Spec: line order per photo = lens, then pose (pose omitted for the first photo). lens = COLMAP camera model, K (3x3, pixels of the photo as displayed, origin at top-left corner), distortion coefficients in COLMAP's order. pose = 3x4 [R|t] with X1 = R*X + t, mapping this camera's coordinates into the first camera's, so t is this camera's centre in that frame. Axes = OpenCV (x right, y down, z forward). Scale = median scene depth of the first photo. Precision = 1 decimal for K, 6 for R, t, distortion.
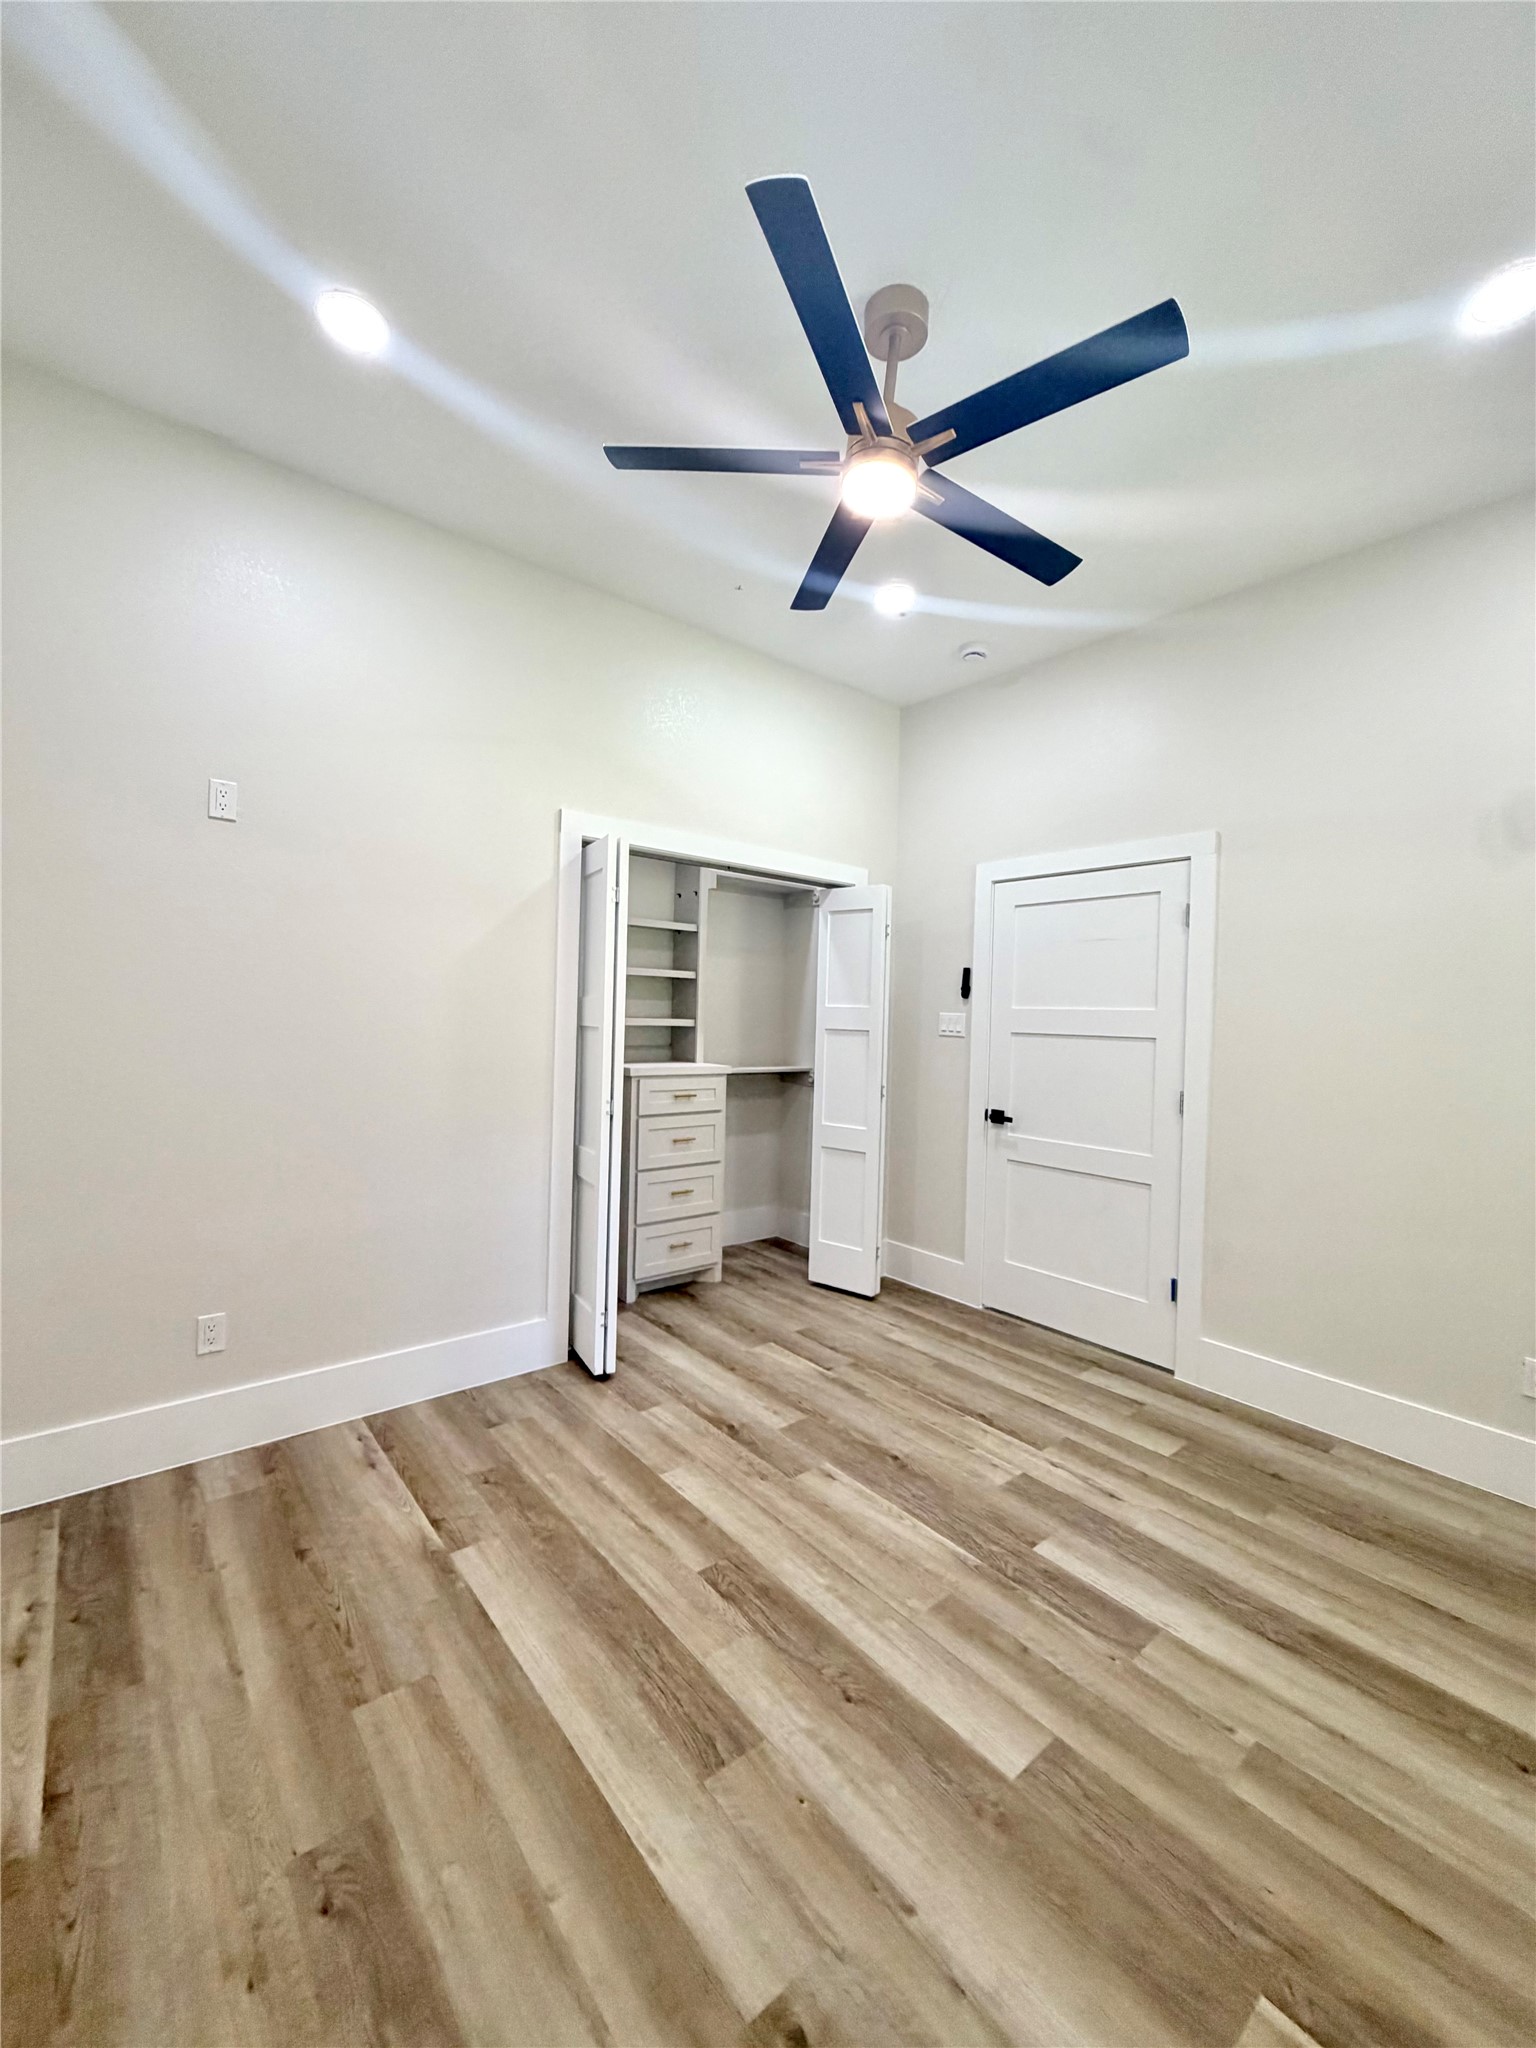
lens RADIAL K [[821.6, 0, 767.4], [0, 821.6, 1014.0], [0, 0, 1]] dist [0.006480, -0.000302]
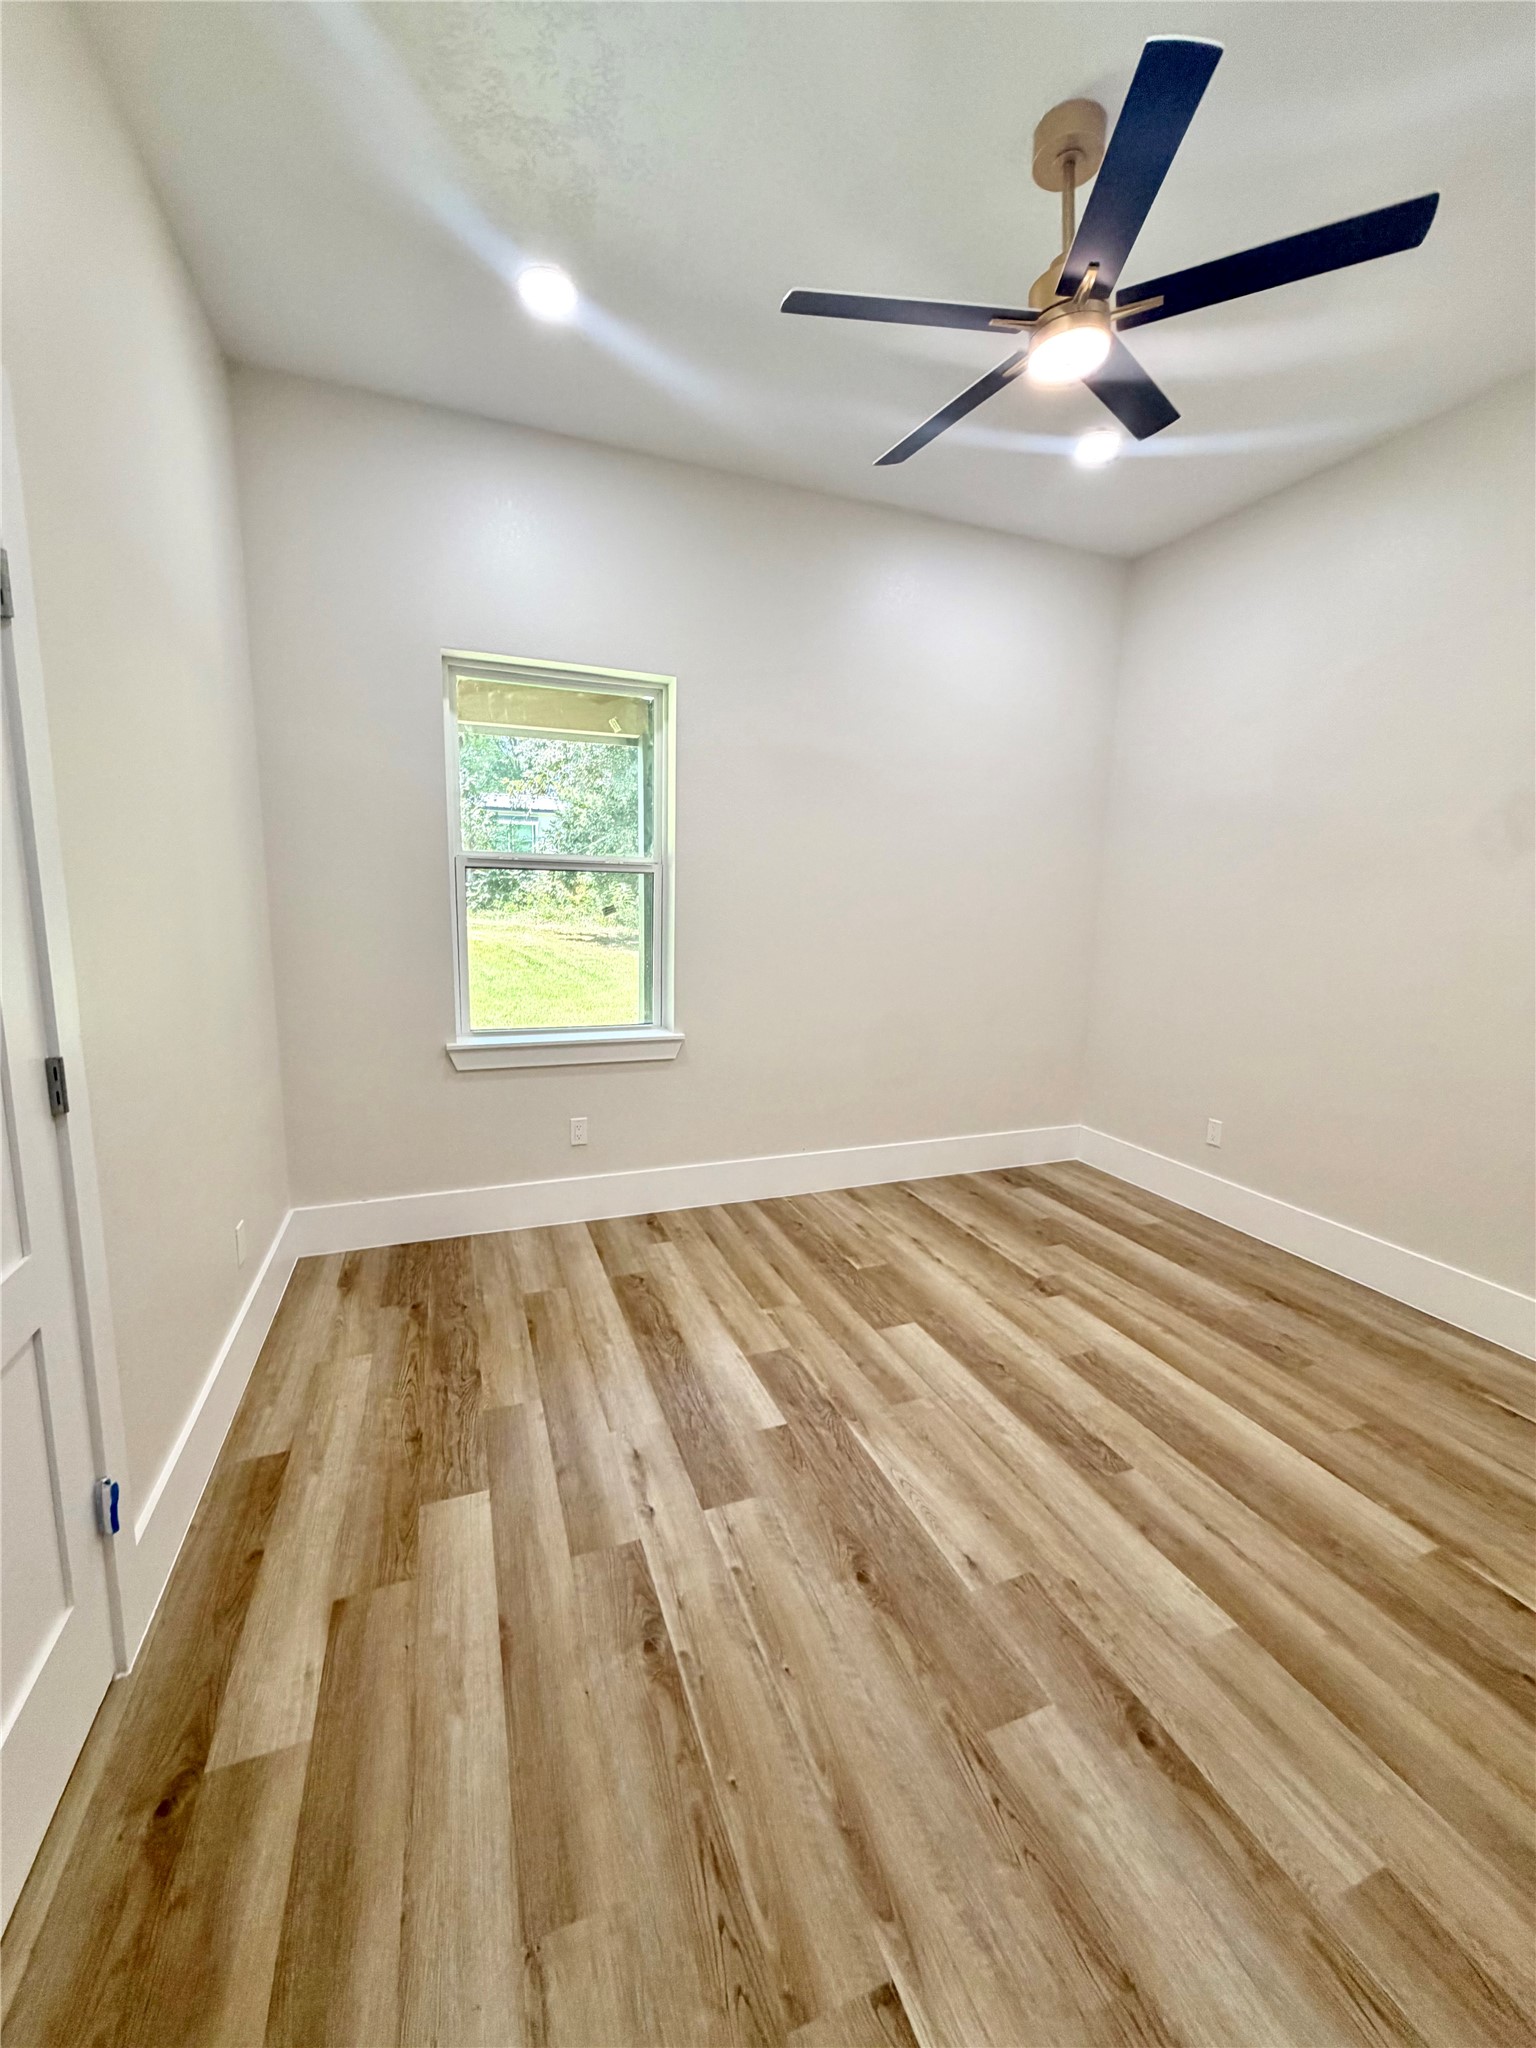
lens RADIAL K [[818.2, 0, 769.8], [0, 818.2, 1020.9], [0, 0, 1]] dist [-0.000943, 0.000995]
pose [[-0.949299, -0.099623, 0.298173, 0.095500], [-0.050171, 0.984315, 0.169138, -0.014636], [-0.310346, 0.145603, -0.939407, 2.031036]]
